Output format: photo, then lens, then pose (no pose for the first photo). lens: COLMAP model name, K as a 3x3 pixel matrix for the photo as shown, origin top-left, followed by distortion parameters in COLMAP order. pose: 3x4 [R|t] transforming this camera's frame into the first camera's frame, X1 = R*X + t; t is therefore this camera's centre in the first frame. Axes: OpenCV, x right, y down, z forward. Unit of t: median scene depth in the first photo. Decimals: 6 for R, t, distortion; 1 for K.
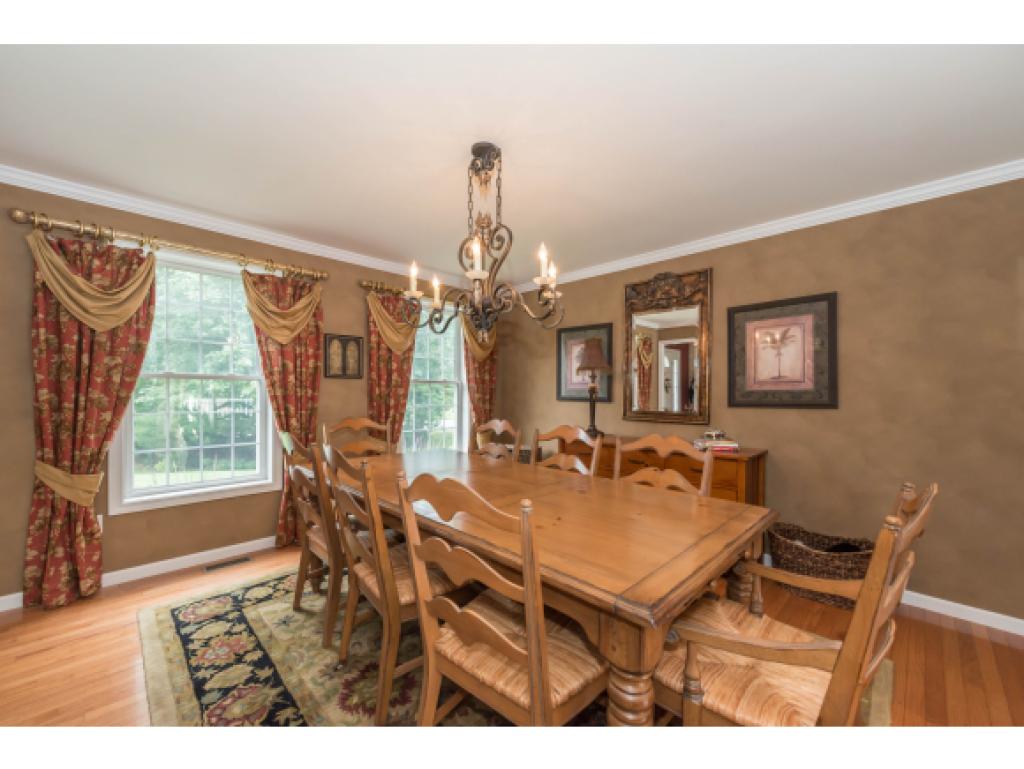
lens RADIAL K [[410.6, 0, 512.0], [0, 410.6, 384.5], [0, 0, 1]] dist [0.029732, -0.000029]
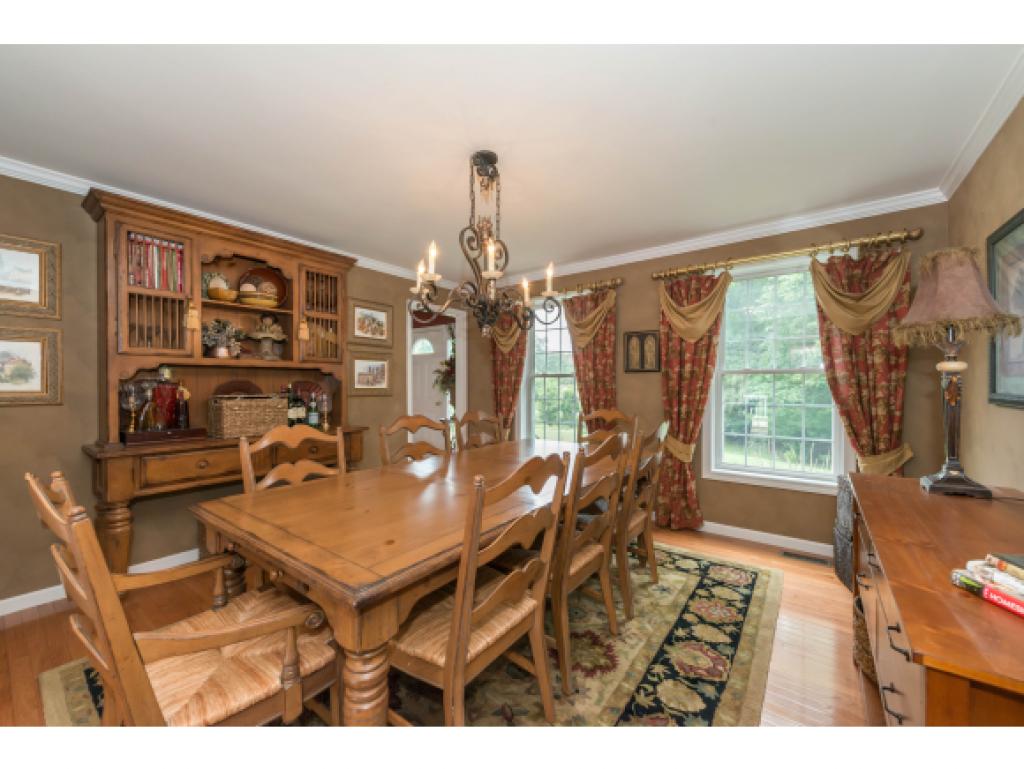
lens RADIAL K [[401.2, 0, 507.6], [0, 401.2, 384.5], [0, 0, 1]] dist [-0.002223, -0.000170]
pose [[0.135507, -0.004210, -0.990767, 0.542768], [0.016083, 0.999869, -0.002049, 0.012013], [0.990646, -0.015657, 0.135557, 0.512686]]
